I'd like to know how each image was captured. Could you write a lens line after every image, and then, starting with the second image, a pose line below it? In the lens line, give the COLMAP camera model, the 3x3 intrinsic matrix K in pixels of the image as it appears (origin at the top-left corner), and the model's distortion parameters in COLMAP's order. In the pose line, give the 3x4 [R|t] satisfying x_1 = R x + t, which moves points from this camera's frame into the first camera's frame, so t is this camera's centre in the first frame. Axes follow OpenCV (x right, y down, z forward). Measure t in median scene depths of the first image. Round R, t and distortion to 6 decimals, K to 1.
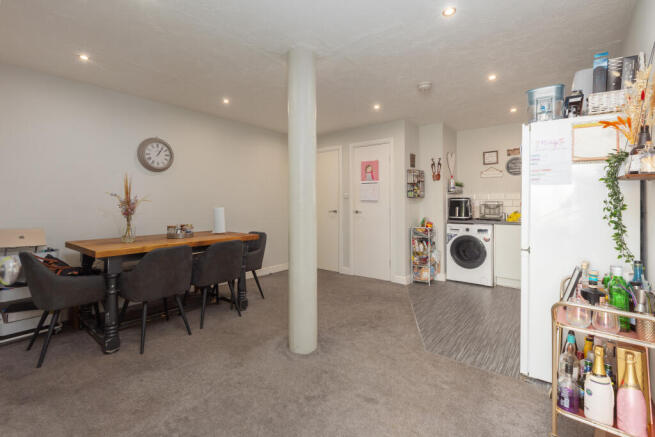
lens RADIAL K [[295.1, 0, 327.7], [0, 295.1, 213.1], [0, 0, 1]] dist [0.001276, 0.000284]
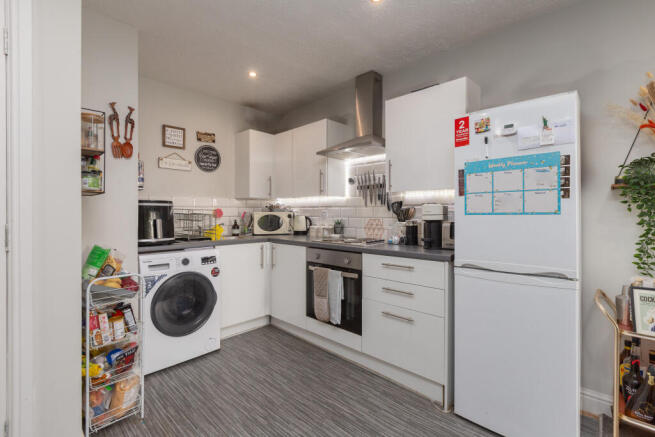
lens RADIAL K [[295.1, 0, 327.7], [0, 295.1, 213.1], [0, 0, 1]] dist [0.001276, 0.000284]
pose [[0.087631, 0.001809, 0.996151, -0.029083], [0.033611, 0.999424, -0.004772, -0.018685], [-0.995586, 0.033900, 0.087520, 0.675752]]
